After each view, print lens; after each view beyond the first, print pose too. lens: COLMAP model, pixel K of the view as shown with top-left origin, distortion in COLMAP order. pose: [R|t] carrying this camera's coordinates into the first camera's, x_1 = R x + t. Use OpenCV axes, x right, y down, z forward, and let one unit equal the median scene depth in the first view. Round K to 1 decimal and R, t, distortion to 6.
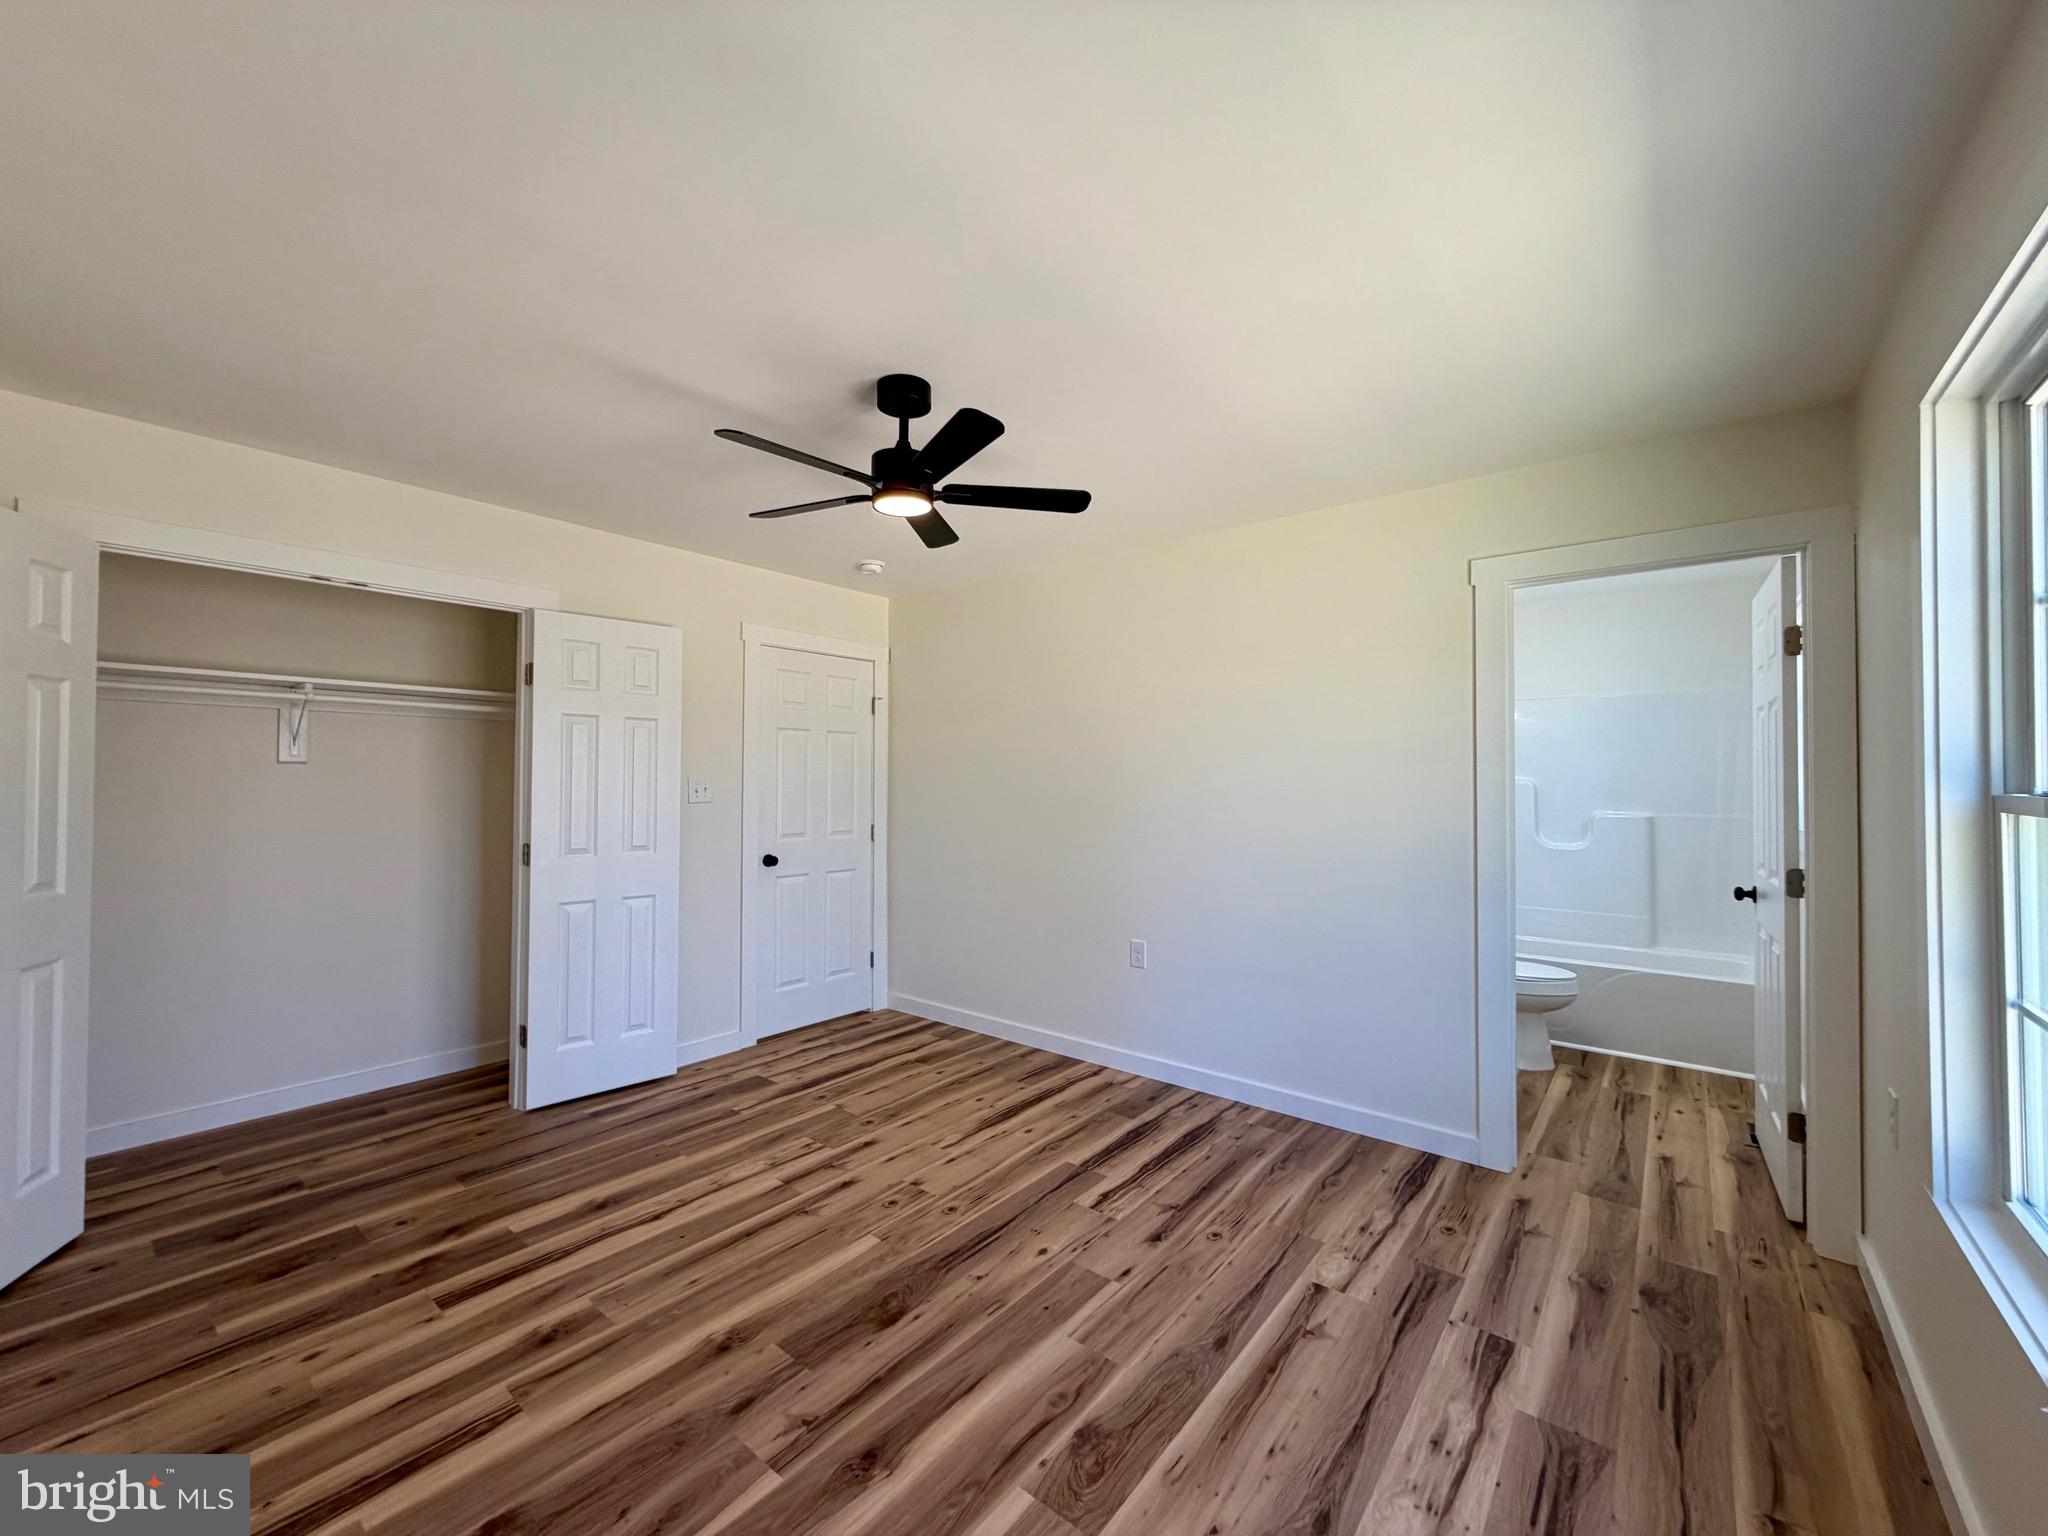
lens RADIAL K [[807.9, 0, 1022.9], [0, 807.9, 788.7], [0, 0, 1]] dist [0.001842, 0.000049]
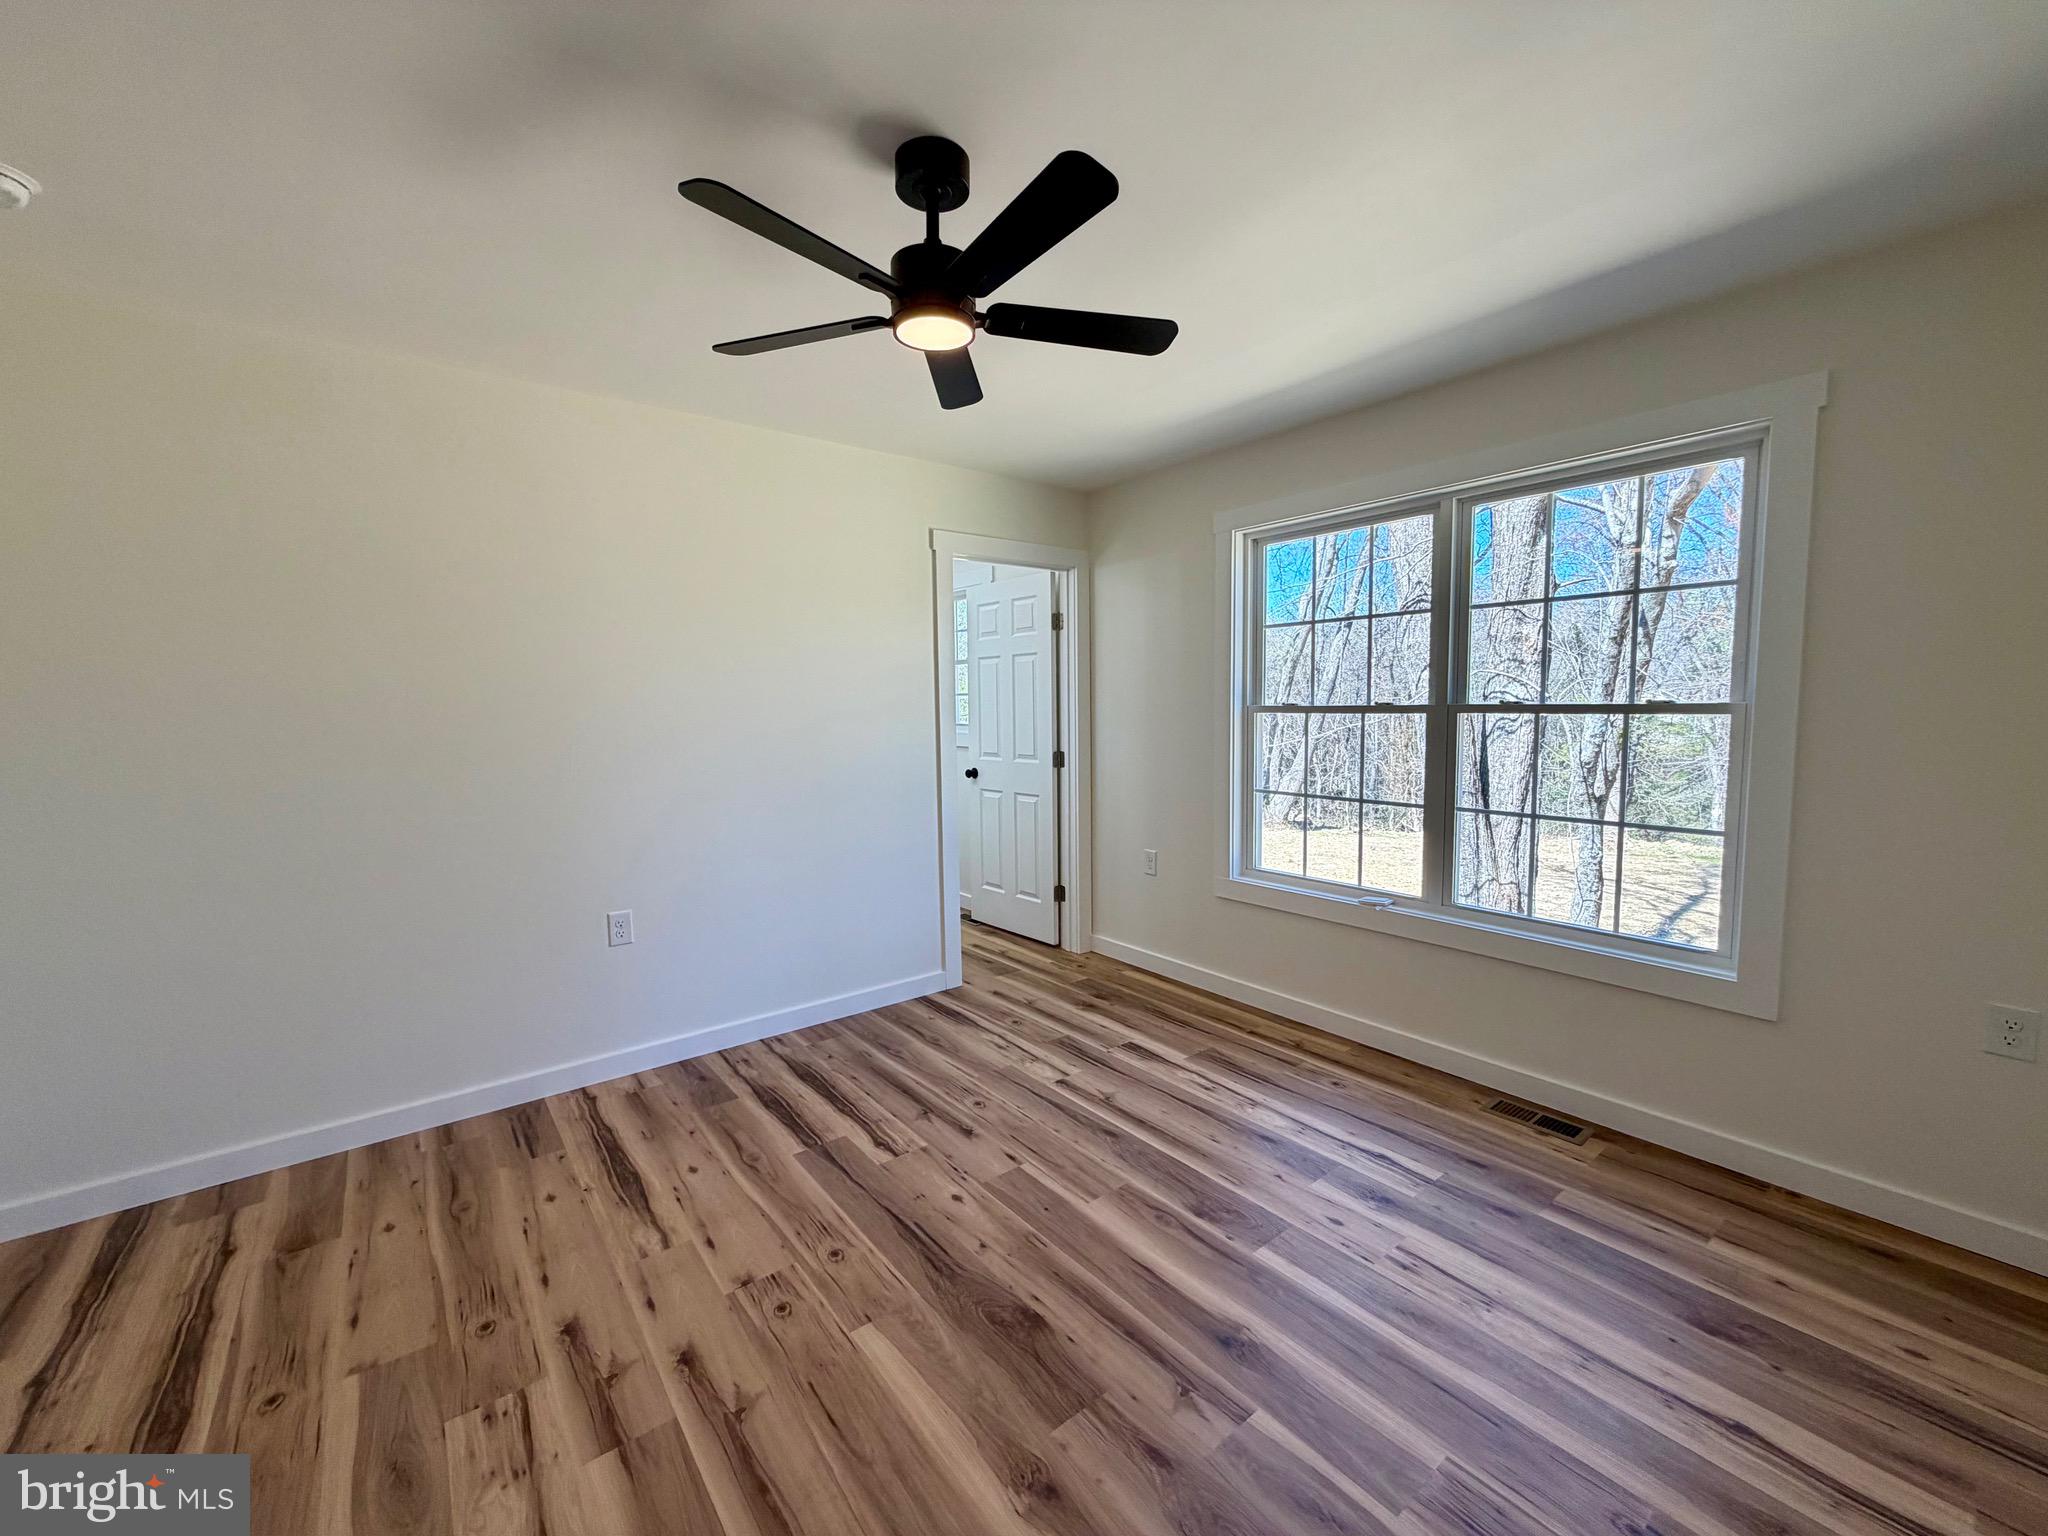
lens RADIAL K [[807.9, 0, 1037.4], [0, 807.9, 757.3], [0, 0, 1]] dist [0.001842, 0.000049]
pose [[0.222496, -0.071418, 0.972314, -0.665765], [0.021594, 0.997430, 0.068321, -0.003573], [-0.974695, 0.005796, 0.223466, 0.551609]]
